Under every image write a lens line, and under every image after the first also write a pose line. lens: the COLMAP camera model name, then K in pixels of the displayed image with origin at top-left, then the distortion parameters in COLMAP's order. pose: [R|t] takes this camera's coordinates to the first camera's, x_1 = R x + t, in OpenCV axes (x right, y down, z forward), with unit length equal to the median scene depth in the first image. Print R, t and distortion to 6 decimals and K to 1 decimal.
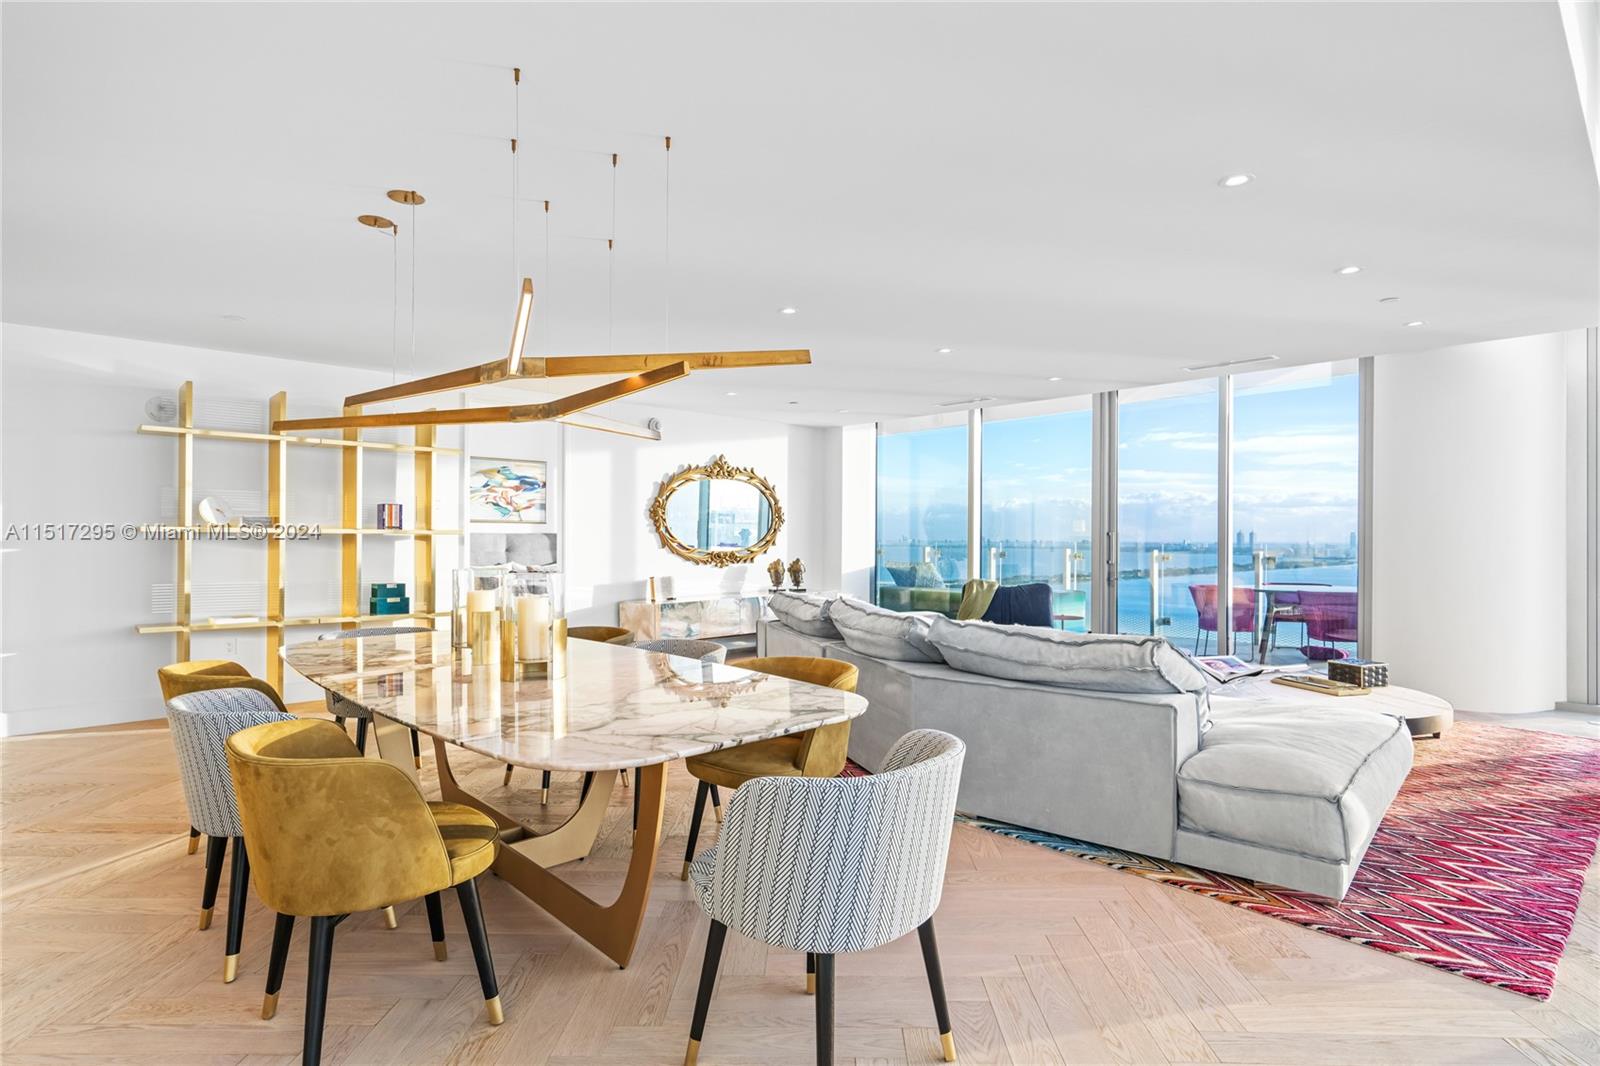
lens RADIAL K [[845.0, 0, 810.7], [0, 845.0, 529.5], [0, 0, 1]] dist [-0.022764, 0.005892]
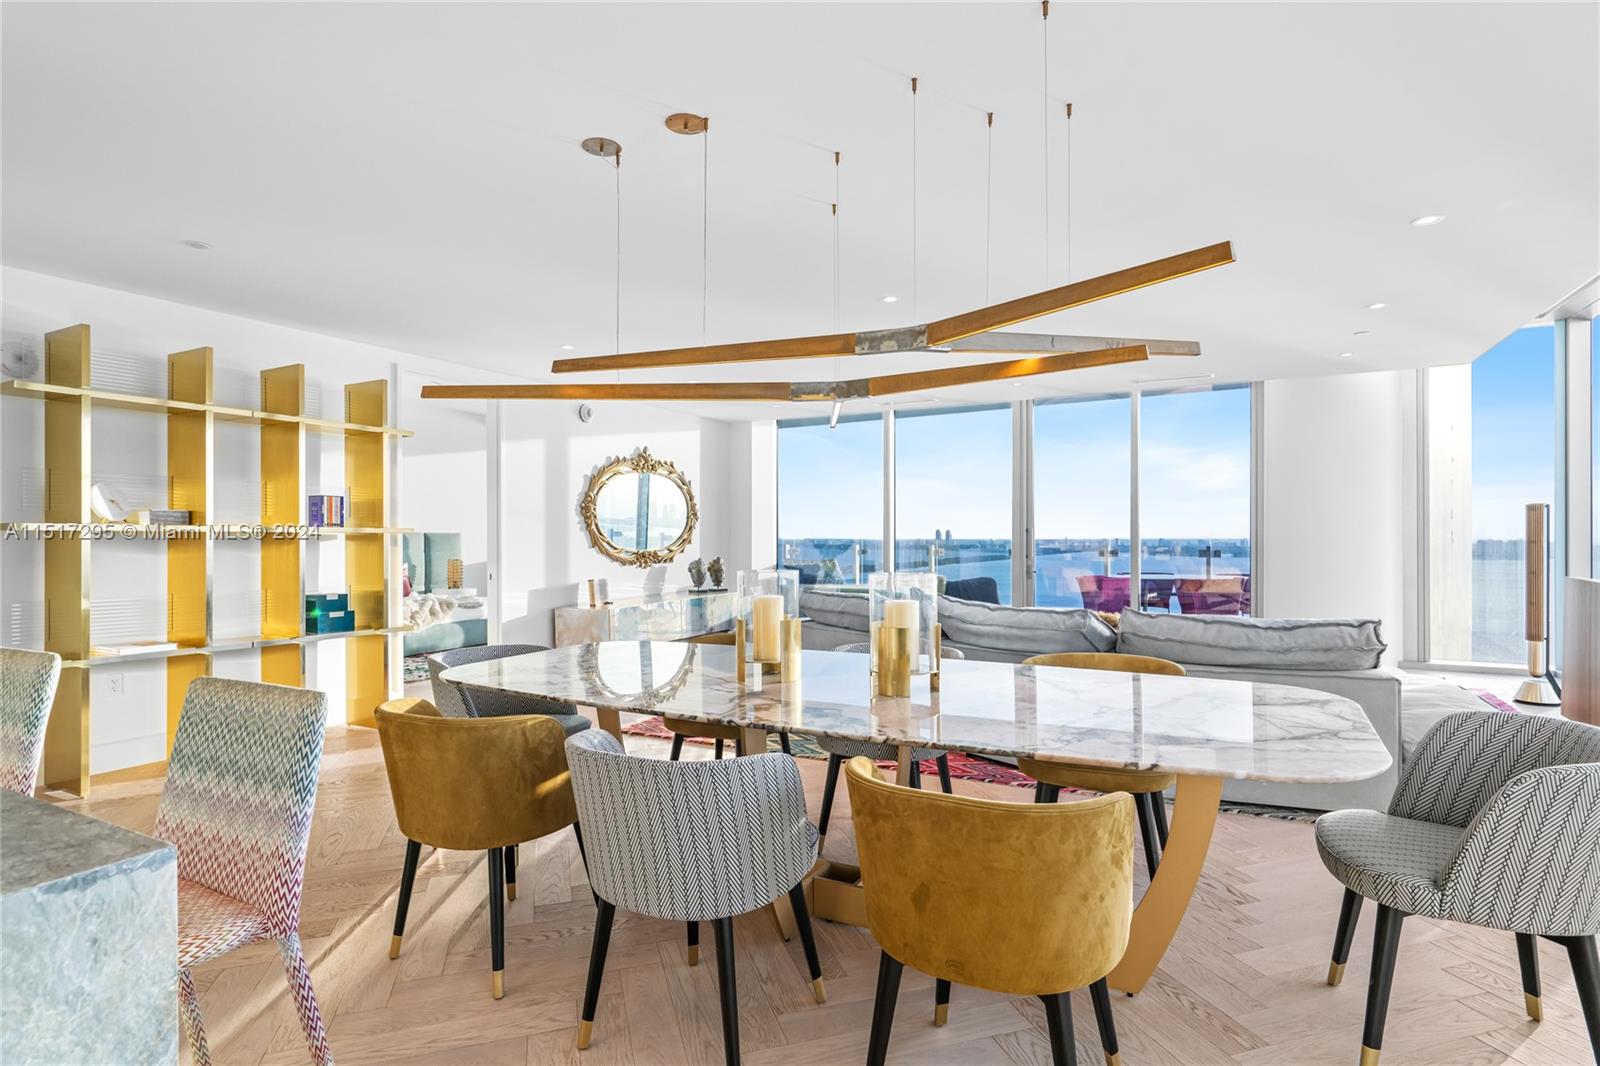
lens RADIAL K [[845.0, 0, 797.0], [0, 845.0, 528.7], [0, 0, 1]] dist [-0.022764, 0.005892]
pose [[0.947174, -0.003597, 0.320699, -0.258153], [0.003445, 0.999994, 0.001043, 0.001319], [-0.320700, 0.000116, 0.947181, 0.071412]]
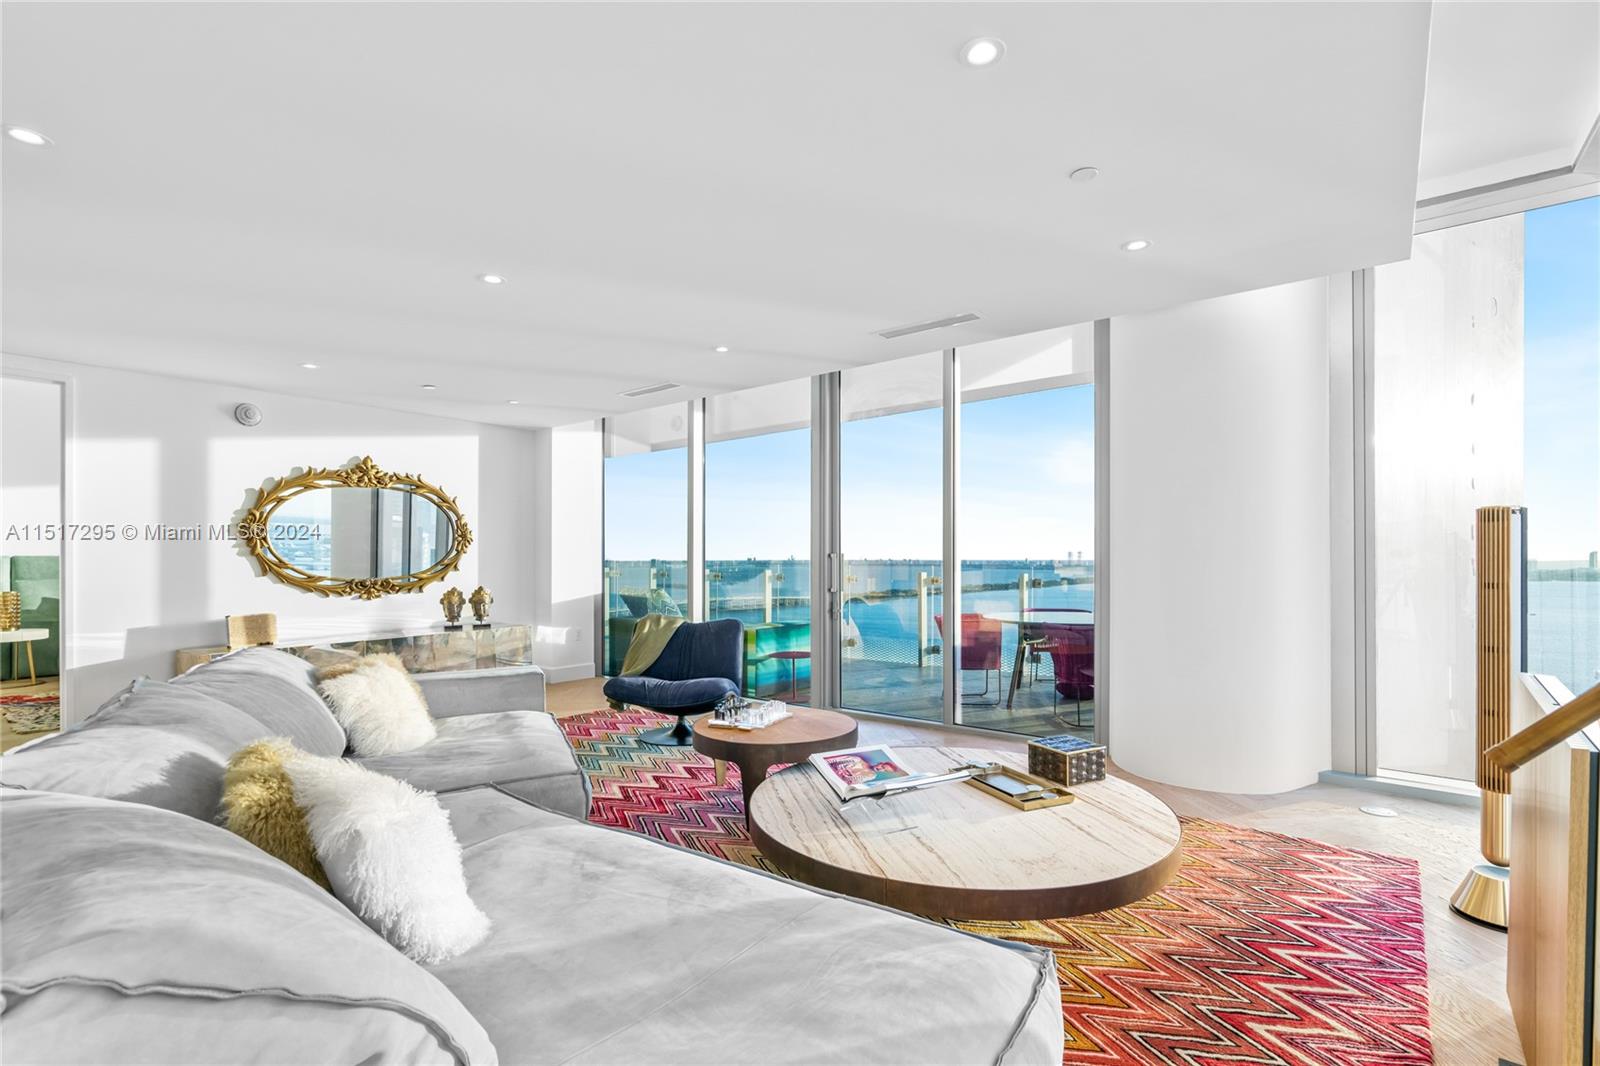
lens RADIAL K [[728.8, 0, 841.2], [0, 728.8, 556.1], [0, 0, 1]] dist [-0.011016, 0.002759]
pose [[0.990226, -0.004917, 0.139387, 0.249873], [0.003641, 0.999949, 0.009408, -0.000302], [-0.139426, -0.008808, 0.990193, 0.281917]]
